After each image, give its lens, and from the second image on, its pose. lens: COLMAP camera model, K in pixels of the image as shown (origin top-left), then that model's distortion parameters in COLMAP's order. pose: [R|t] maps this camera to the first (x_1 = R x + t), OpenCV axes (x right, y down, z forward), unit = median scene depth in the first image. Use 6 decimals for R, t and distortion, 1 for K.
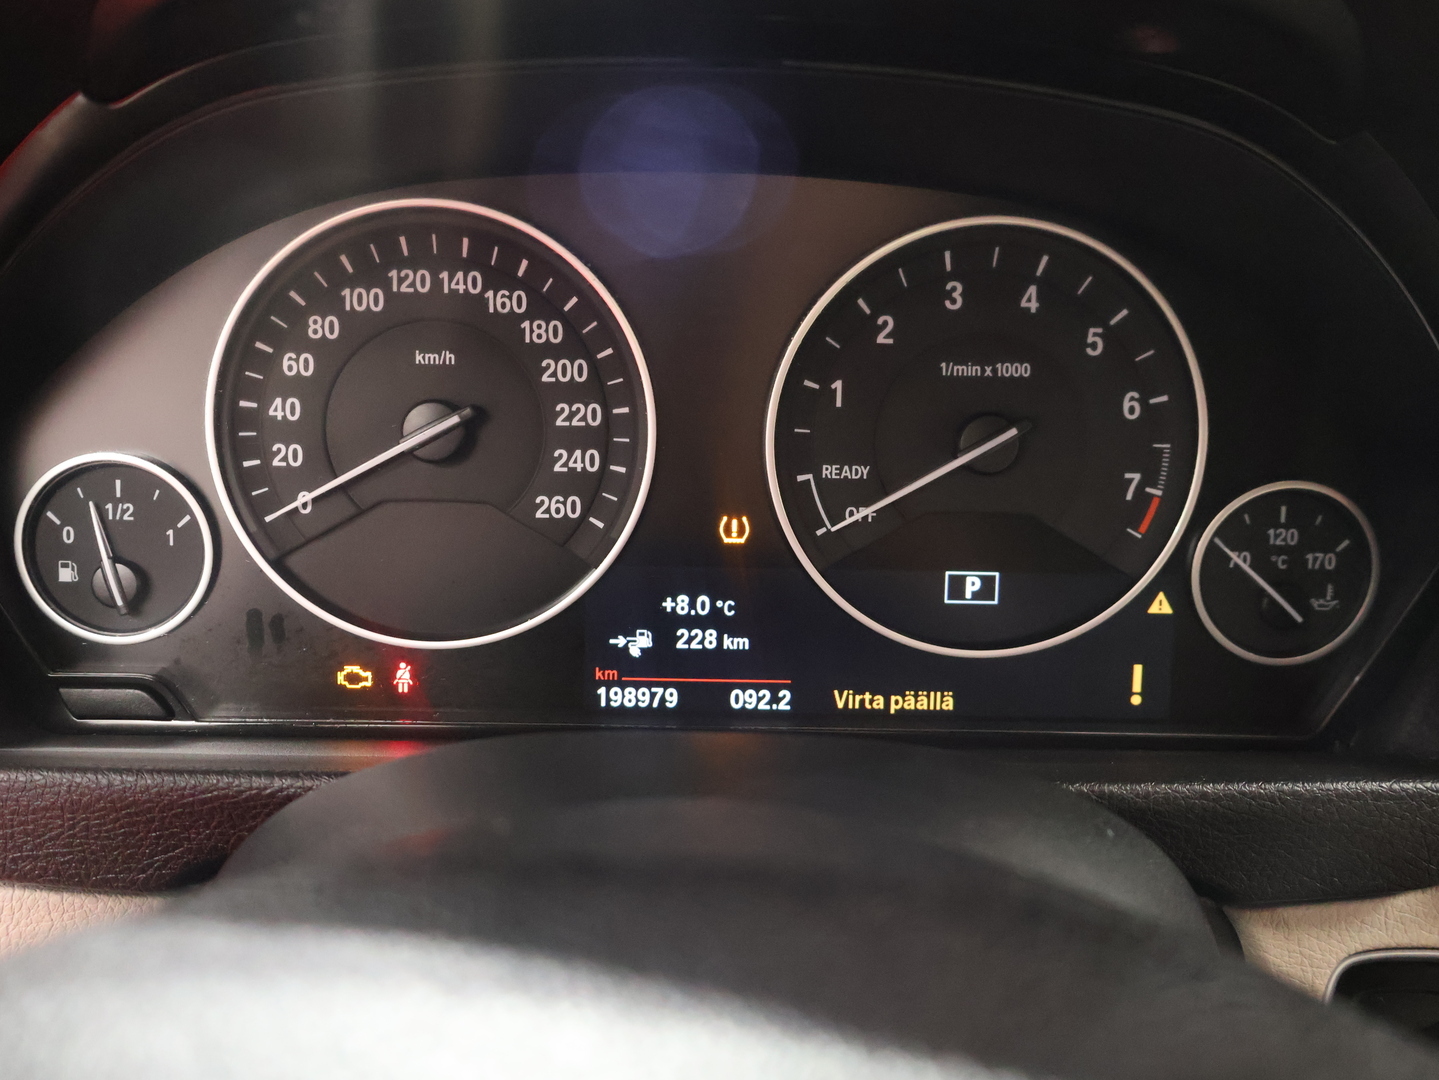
lens RADIAL K [[1315.7, 0, 719.5], [0, 1315.7, 540.0], [0, 0, 1]] dist [-0.051985, 0.005690]
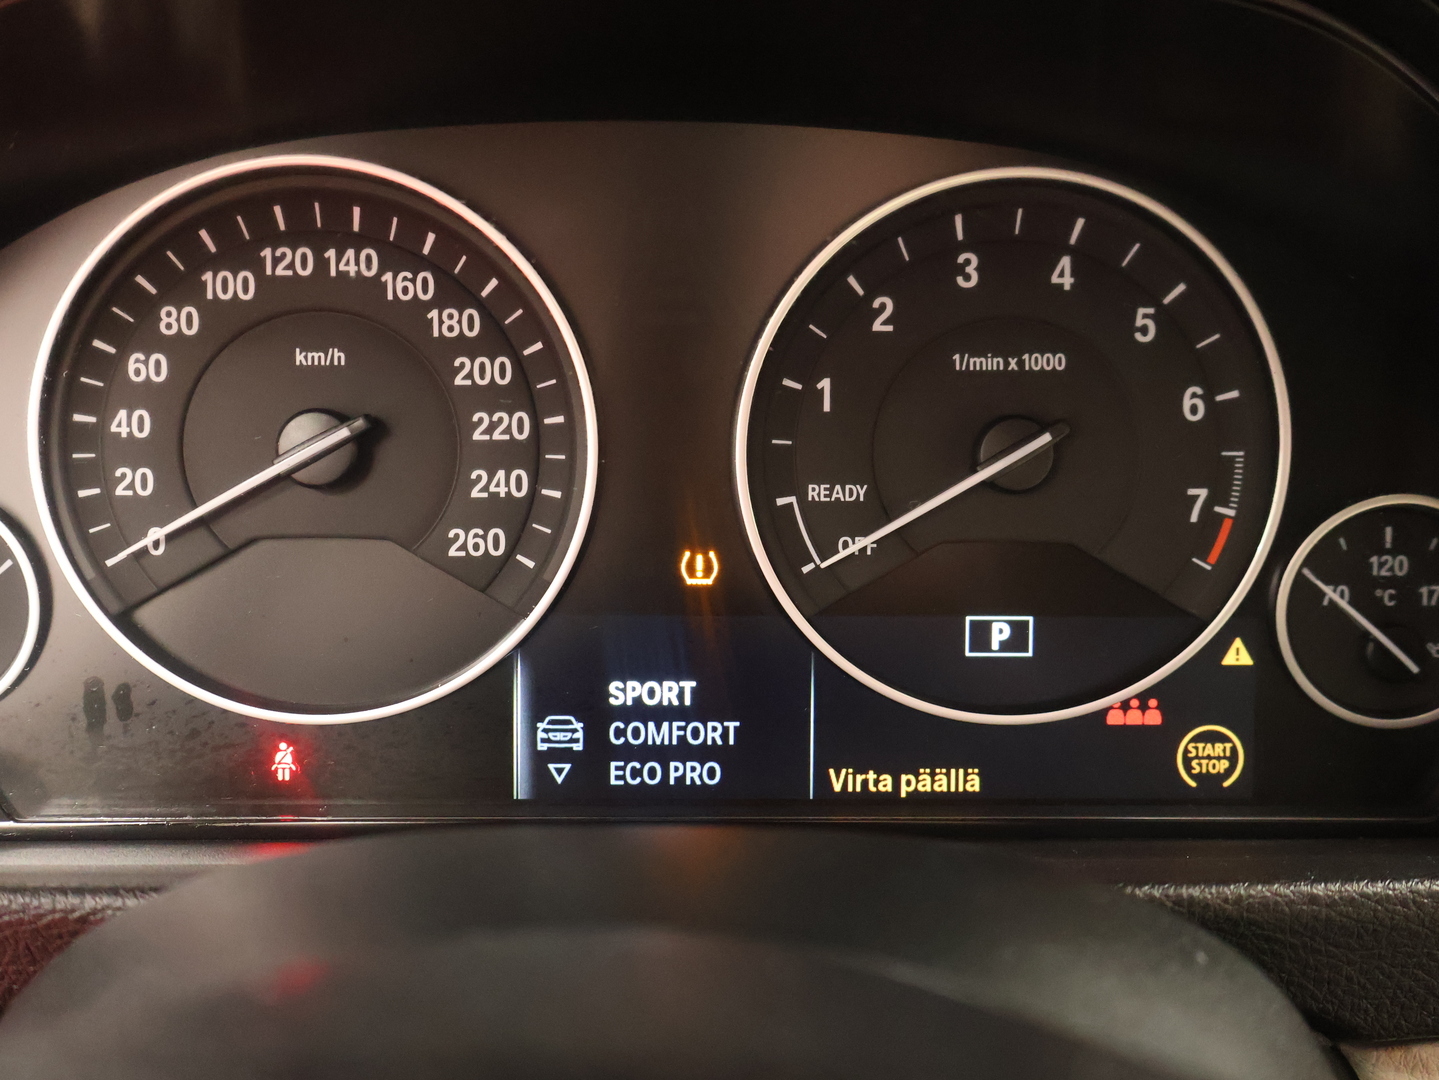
lens RADIAL K [[1469.3, 0, 719.5], [0, 1469.3, 521.1], [0, 0, 1]] dist [-0.022708, -0.013449]
pose [[0.999863, -0.015736, 0.005099, 0.019908], [0.016003, 0.998218, -0.057479, 0.015720], [-0.004185, 0.057553, 0.998334, 0.112718]]
